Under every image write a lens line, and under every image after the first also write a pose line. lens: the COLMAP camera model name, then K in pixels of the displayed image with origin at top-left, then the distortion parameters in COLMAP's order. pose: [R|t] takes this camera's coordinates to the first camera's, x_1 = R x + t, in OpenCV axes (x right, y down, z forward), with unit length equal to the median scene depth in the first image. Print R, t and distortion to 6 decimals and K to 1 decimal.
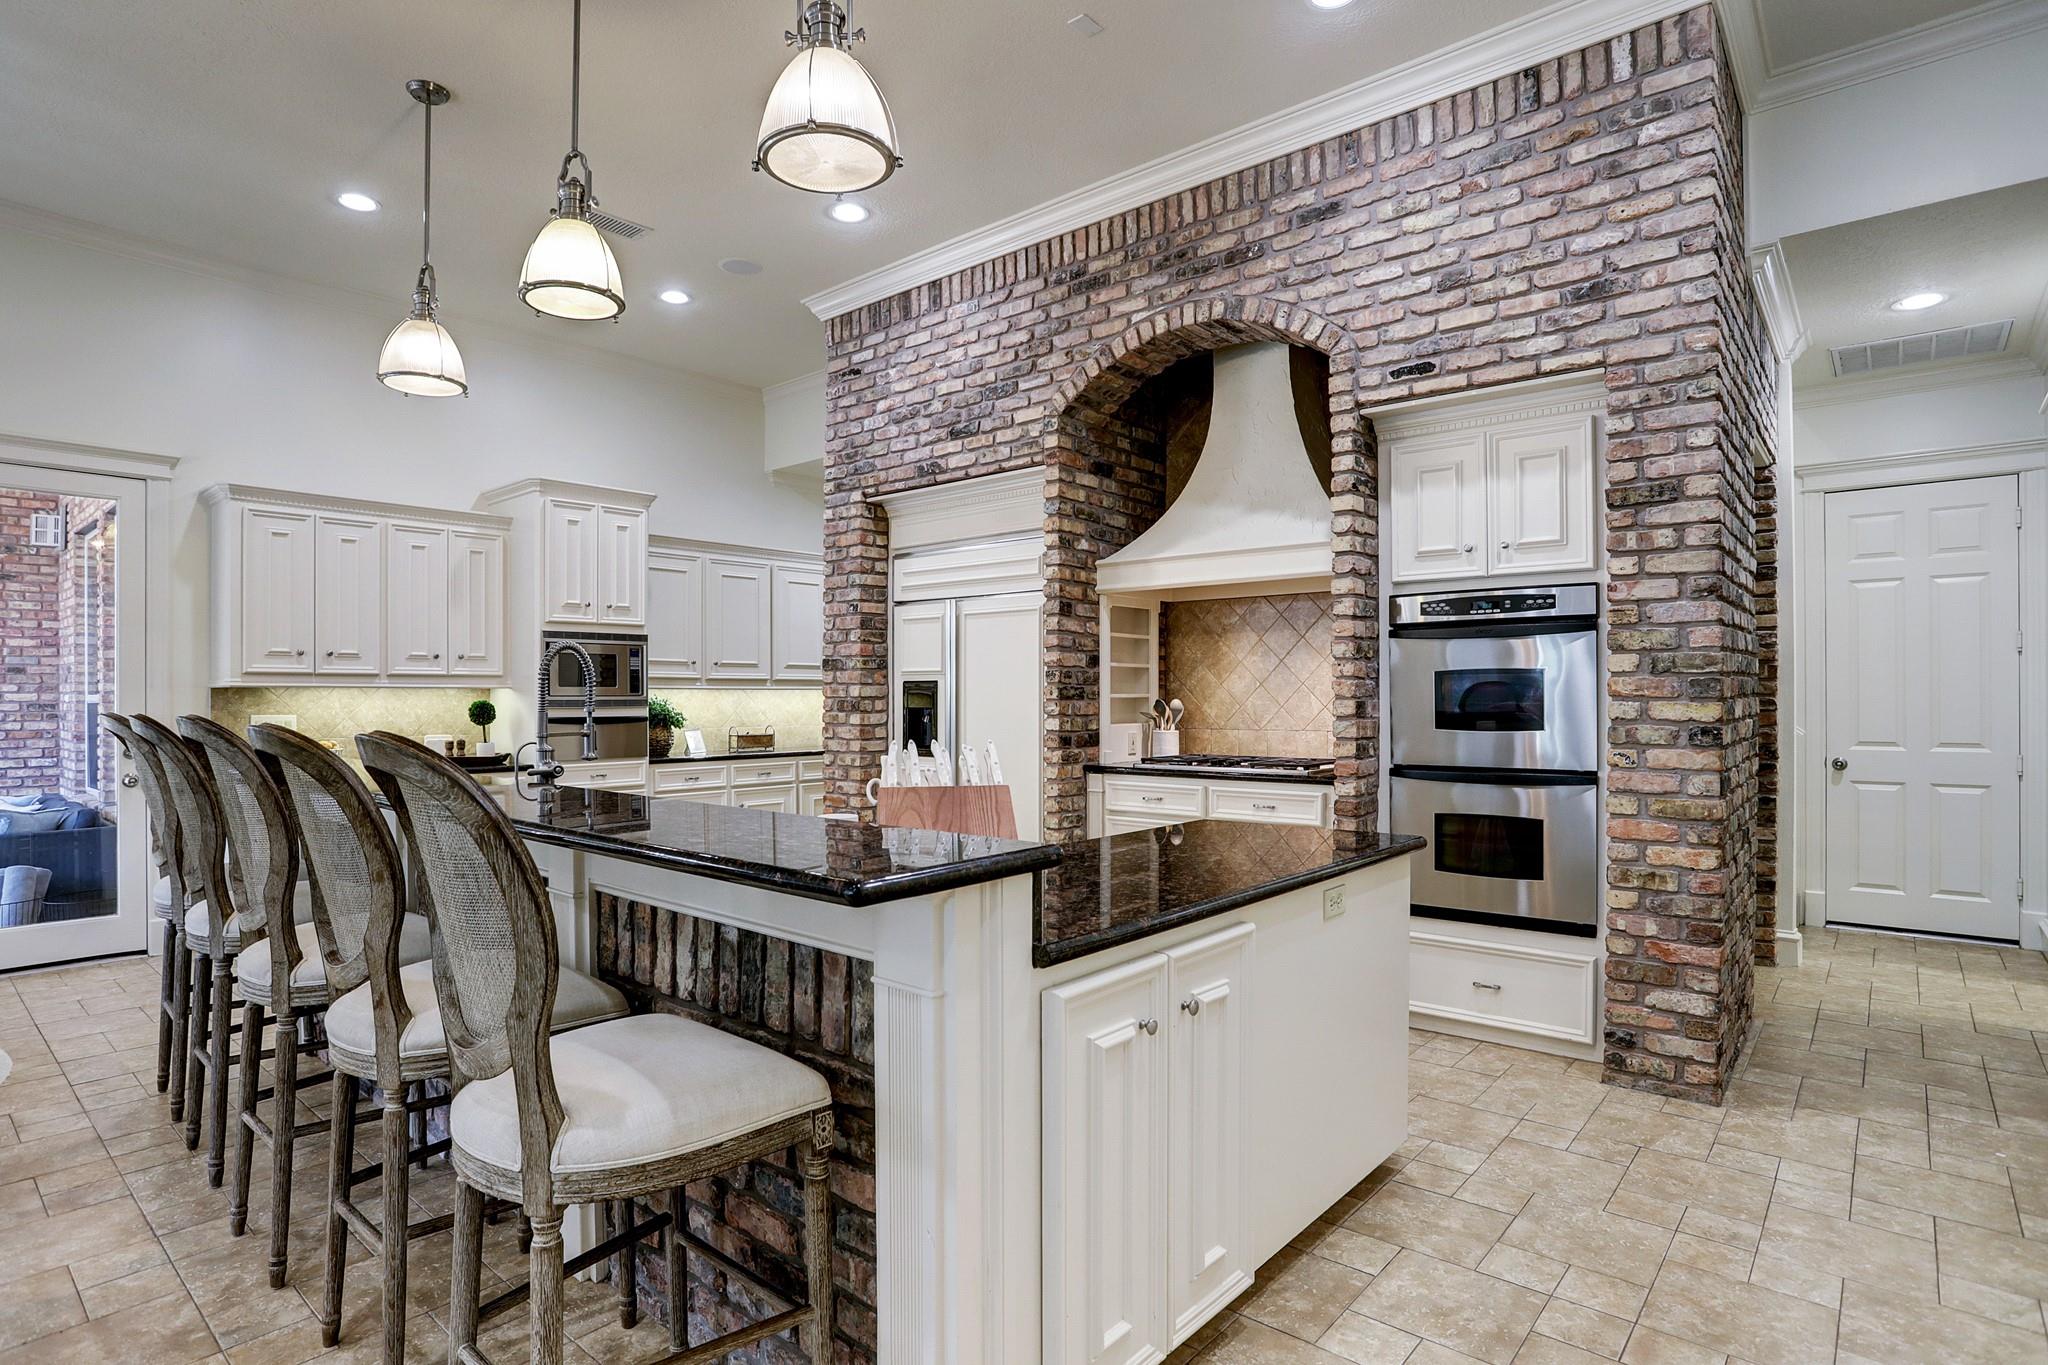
lens RADIAL K [[1007.9, 0, 1024.0], [0, 1007.9, 682.5], [0, 0, 1]] dist [-0.048170, 0.029242]
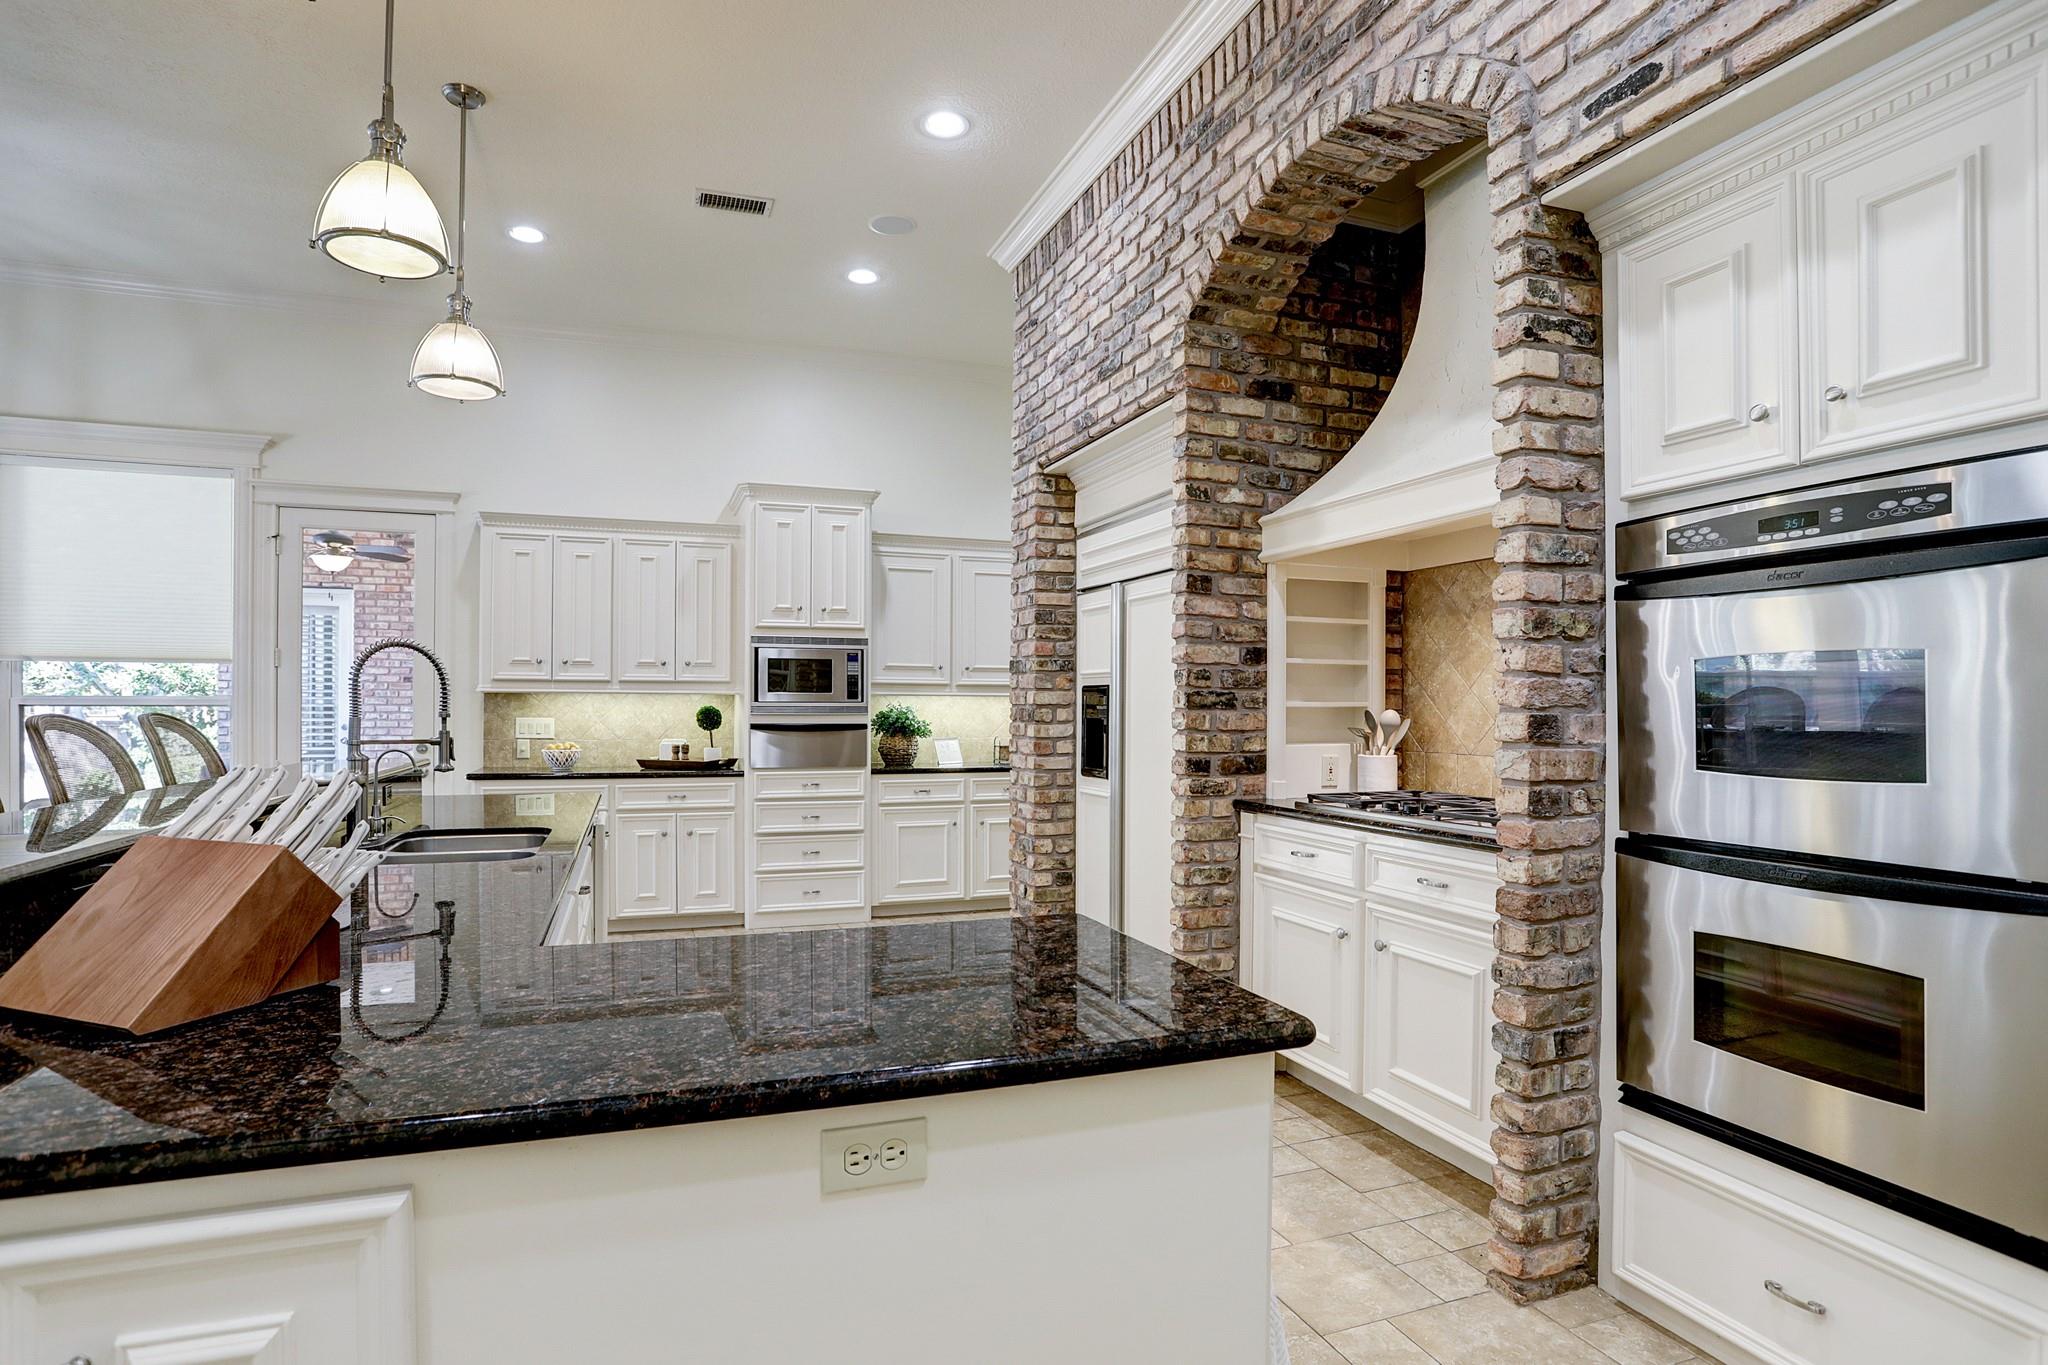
lens RADIAL K [[1007.9, 0, 1024.0], [0, 1007.9, 682.5], [0, 0, 1]] dist [-0.048170, 0.029242]
pose [[0.881234, -0.005094, -0.472654, 0.262702], [0.000975, 0.999959, -0.008961, 0.003966], [0.472680, 0.007436, 0.881203, 0.287385]]
